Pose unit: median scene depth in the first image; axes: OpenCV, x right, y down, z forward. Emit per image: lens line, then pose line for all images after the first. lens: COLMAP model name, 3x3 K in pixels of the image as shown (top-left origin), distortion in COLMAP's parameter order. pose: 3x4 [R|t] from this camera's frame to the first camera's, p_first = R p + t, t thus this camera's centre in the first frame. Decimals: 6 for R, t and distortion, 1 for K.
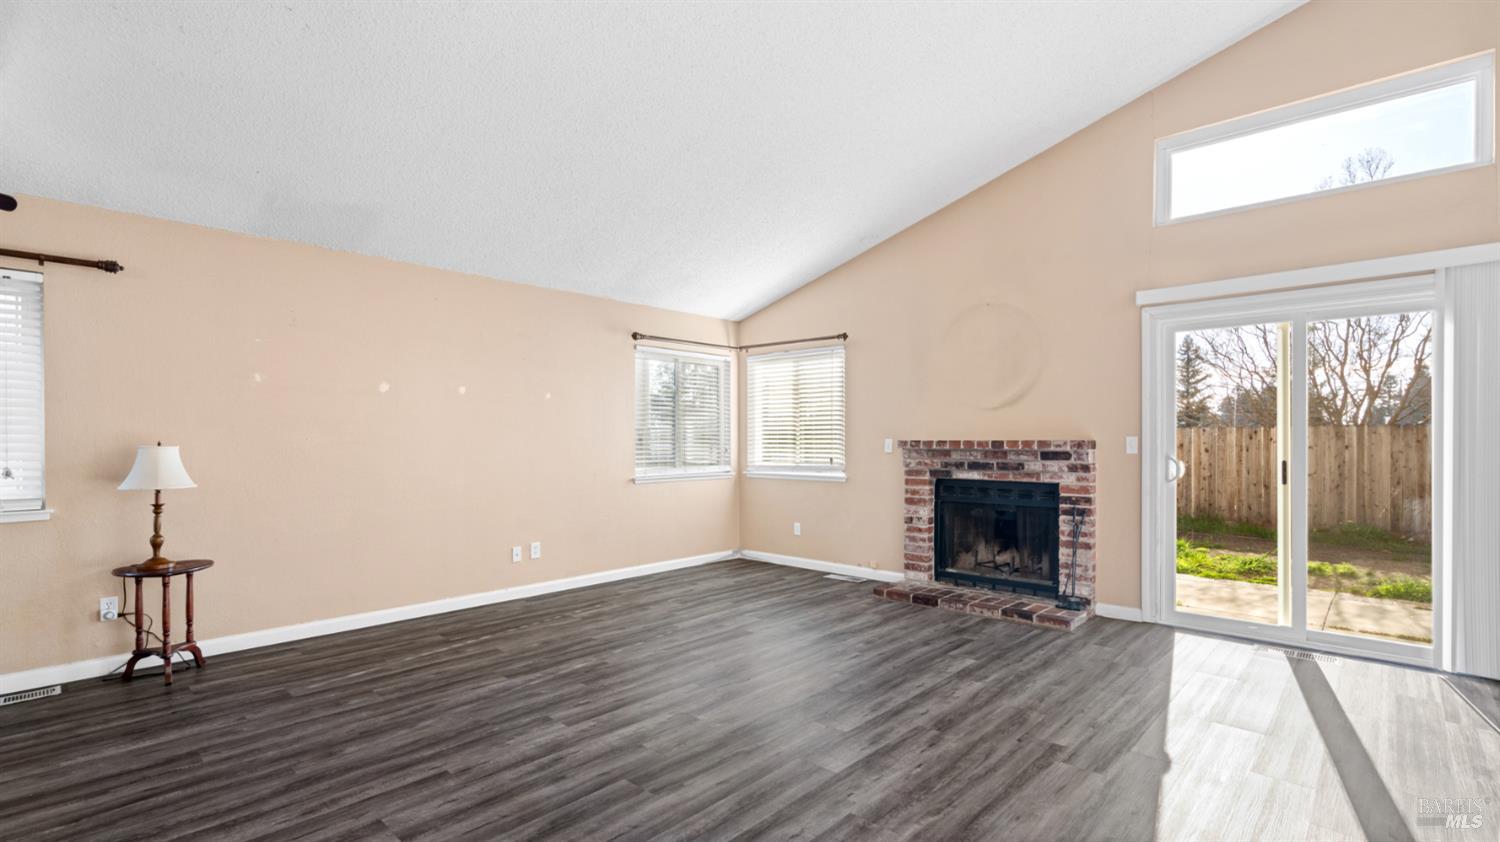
lens RADIAL K [[691.4, 0, 746.4], [0, 691.4, 420.7], [0, 0, 1]] dist [-0.009345, 0.001755]
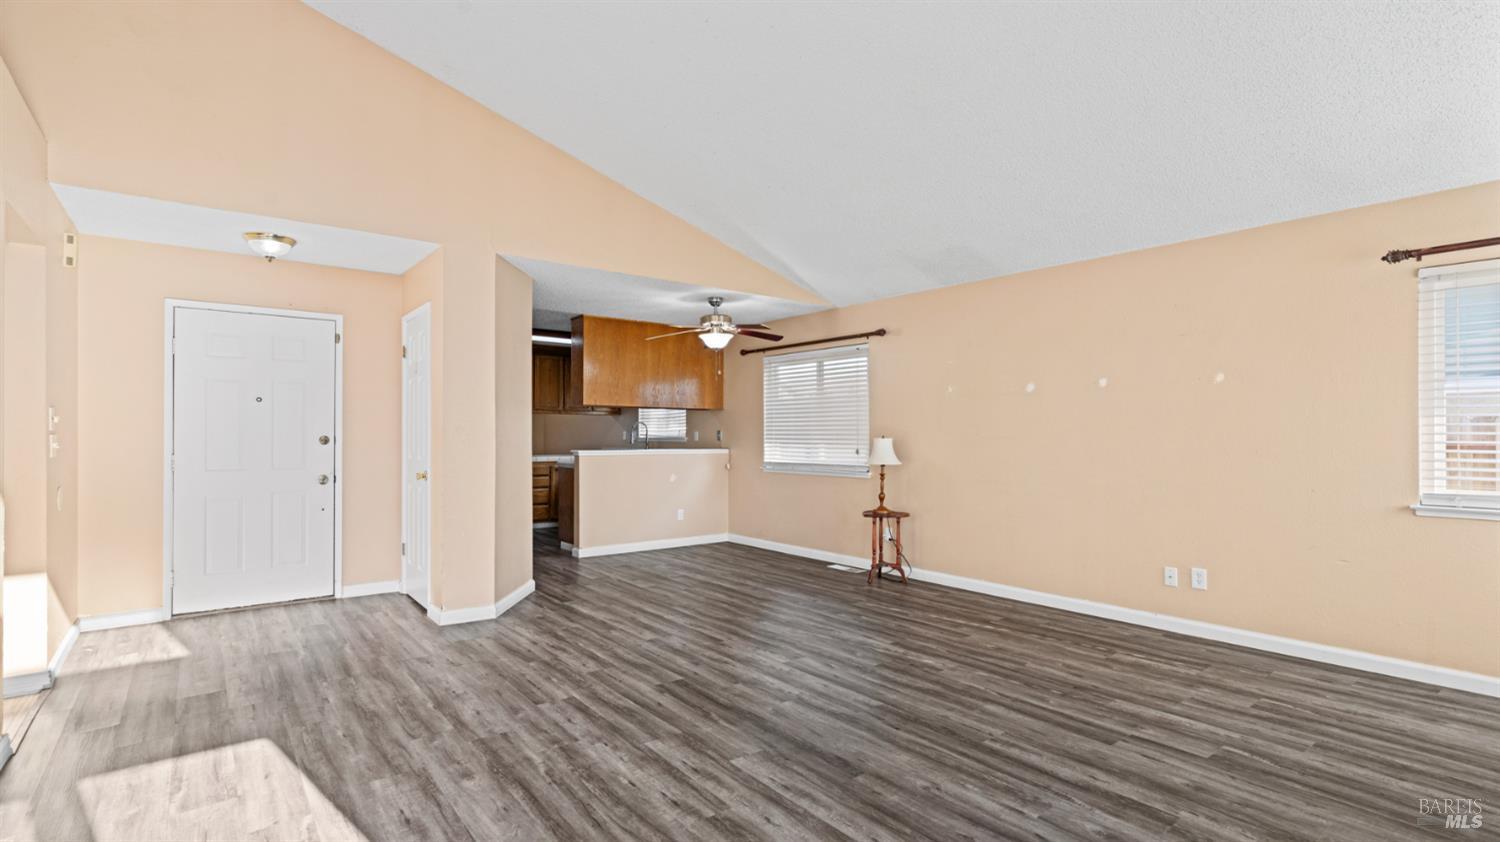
lens RADIAL K [[691.4, 0, 737.7], [0, 691.4, 447.2], [0, 0, 1]] dist [-0.009345, 0.001755]
pose [[-0.159412, 0.022001, -0.986967, 0.612681], [0.025031, 0.999520, 0.018238, 0.013460], [0.986895, -0.021797, -0.159886, 0.694264]]
